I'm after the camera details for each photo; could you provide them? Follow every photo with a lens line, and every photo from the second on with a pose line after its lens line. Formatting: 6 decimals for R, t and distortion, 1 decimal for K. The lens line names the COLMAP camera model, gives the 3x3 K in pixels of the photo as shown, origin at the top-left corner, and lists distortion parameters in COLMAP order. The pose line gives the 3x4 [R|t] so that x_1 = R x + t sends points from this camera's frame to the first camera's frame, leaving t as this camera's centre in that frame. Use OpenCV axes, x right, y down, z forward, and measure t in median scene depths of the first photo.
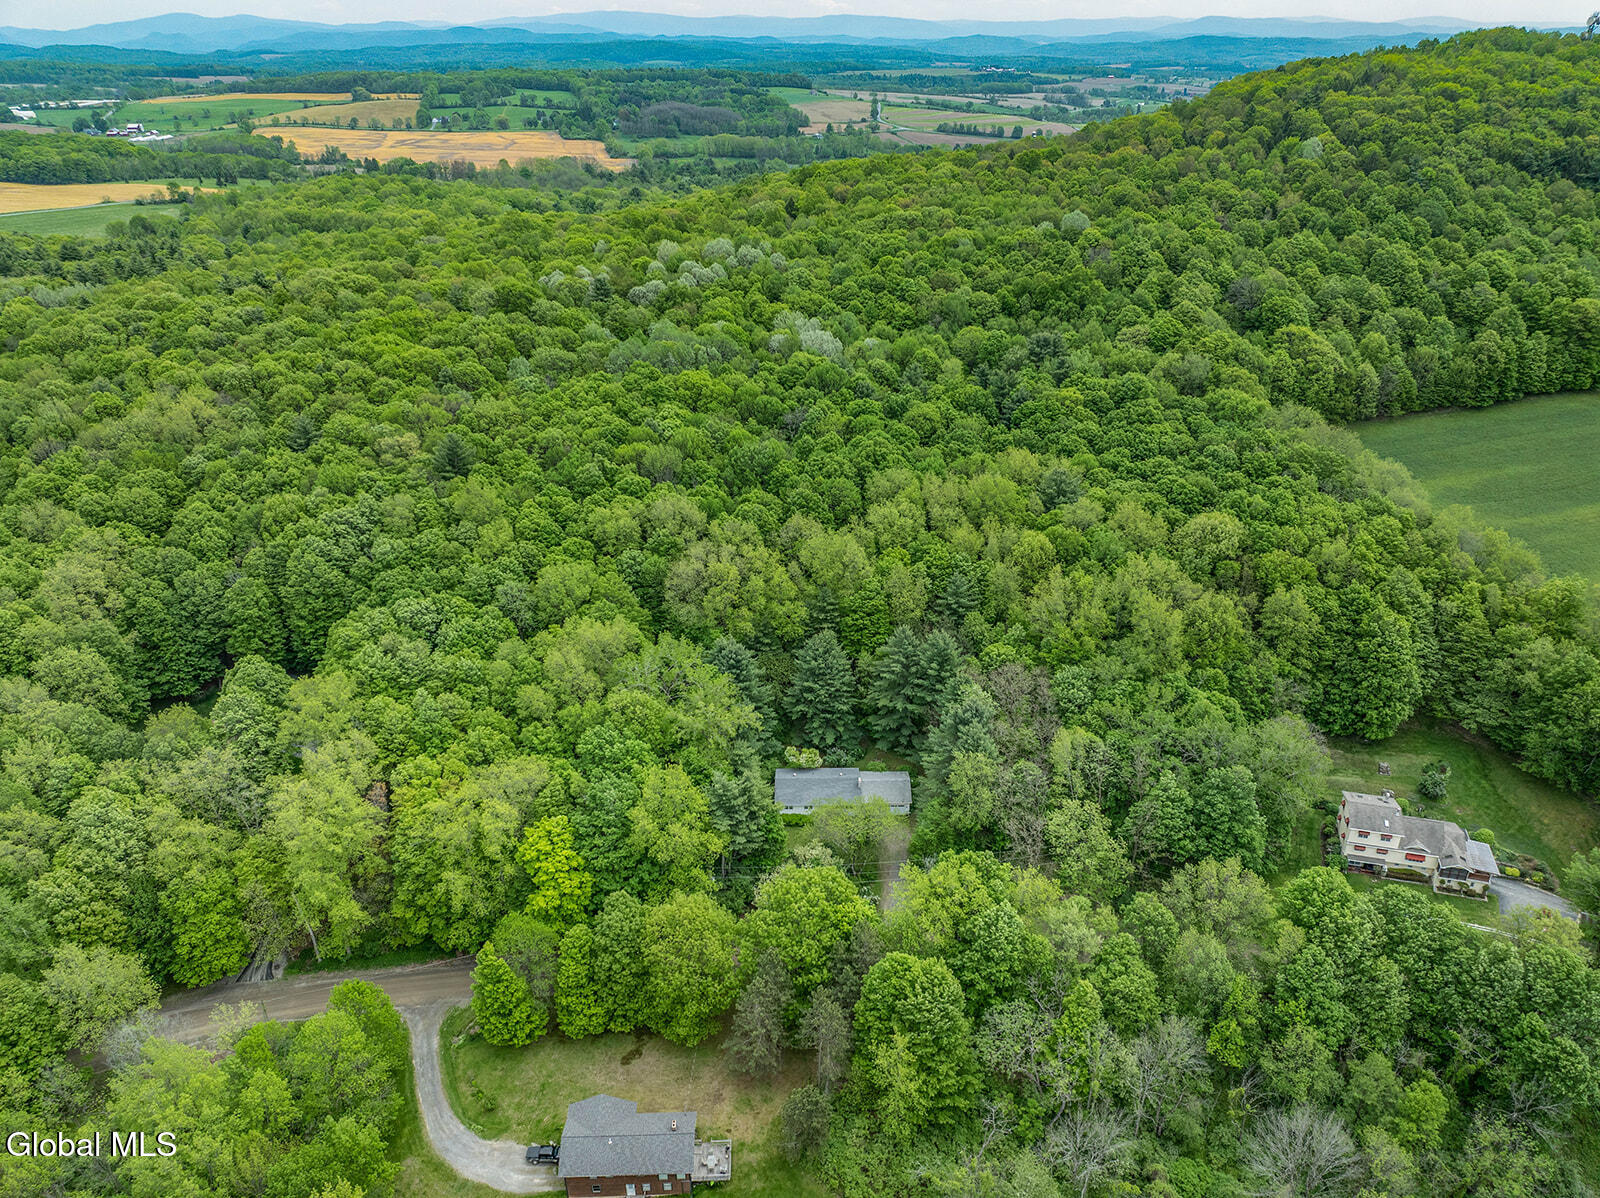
lens RADIAL K [[1108.5, 0, 802.0], [0, 1108.5, 599.1], [0, 0, 1]] dist [-0.024111, 0.000111]
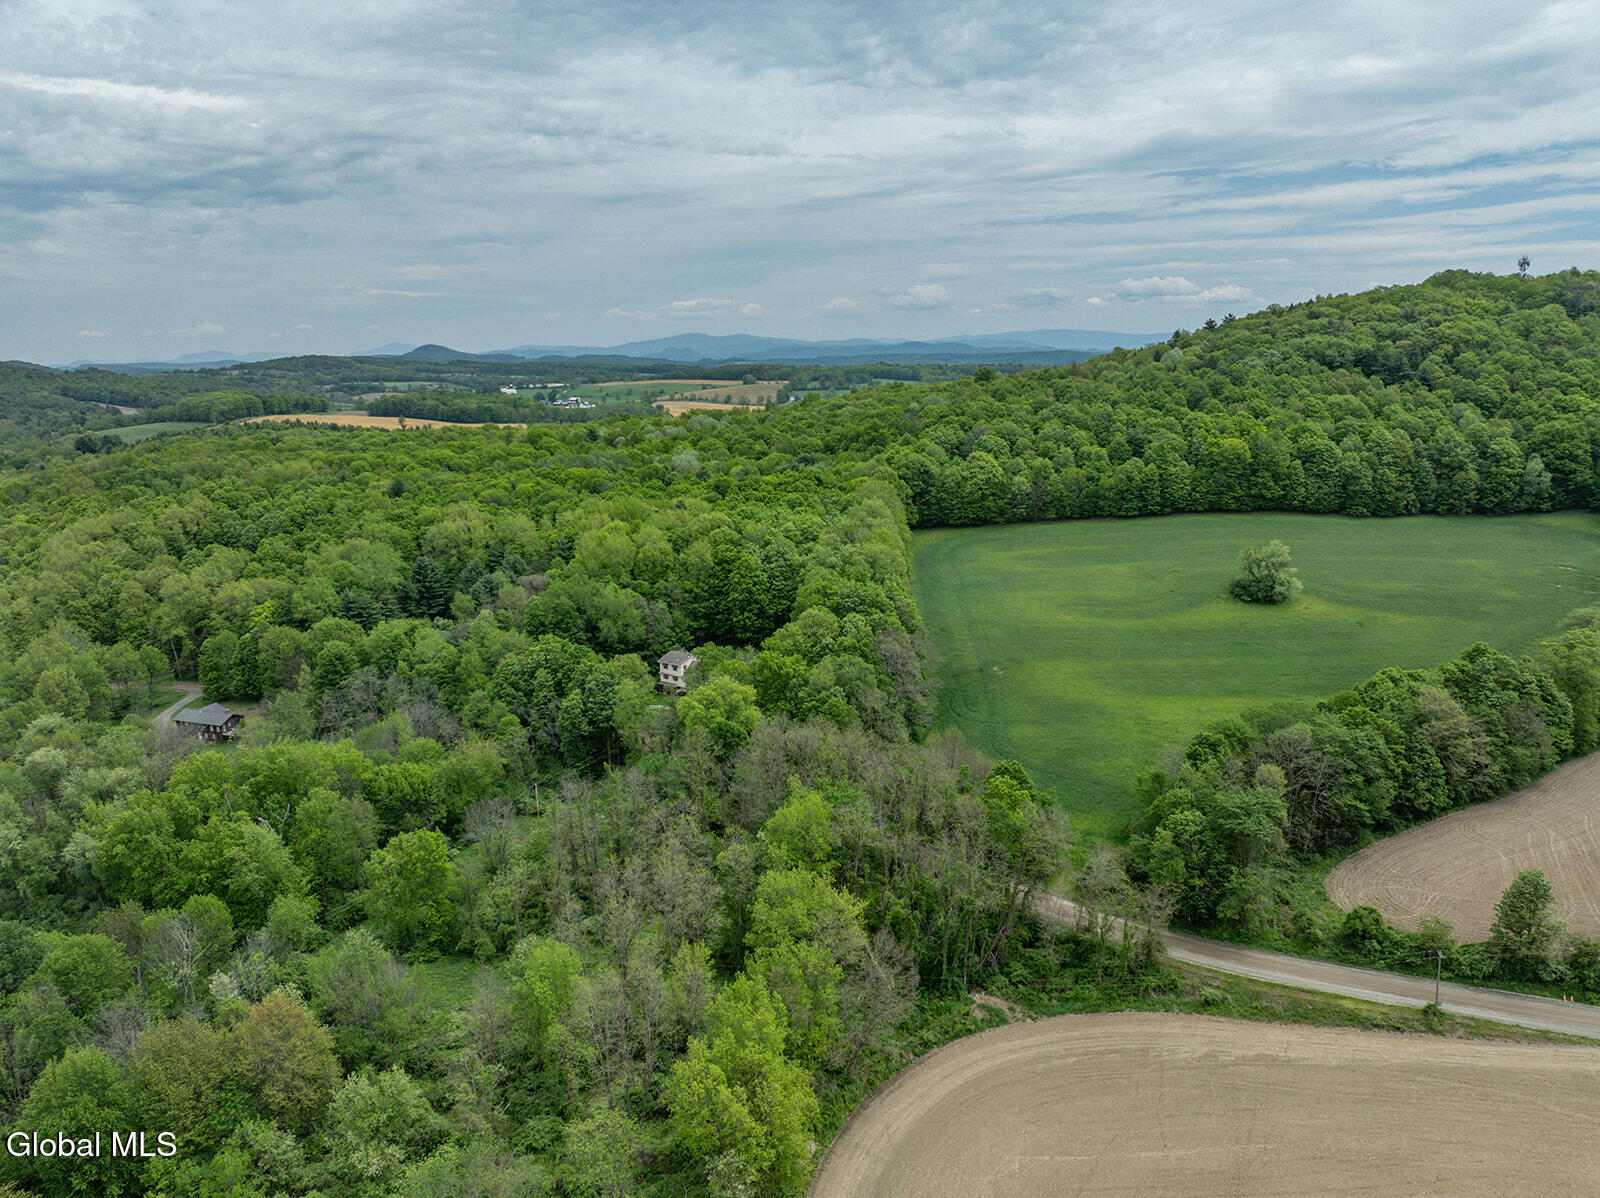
lens RADIAL K [[1108.5, 0, 799.6], [0, 1108.5, 598.5], [0, 0, 1]] dist [-0.024111, 0.000111]
pose [[0.936699, 0.074936, -0.342024, 0.617416], [-0.157641, 0.962483, -0.220853, 0.221754], [0.312642, 0.260790, 0.913369, -0.215112]]
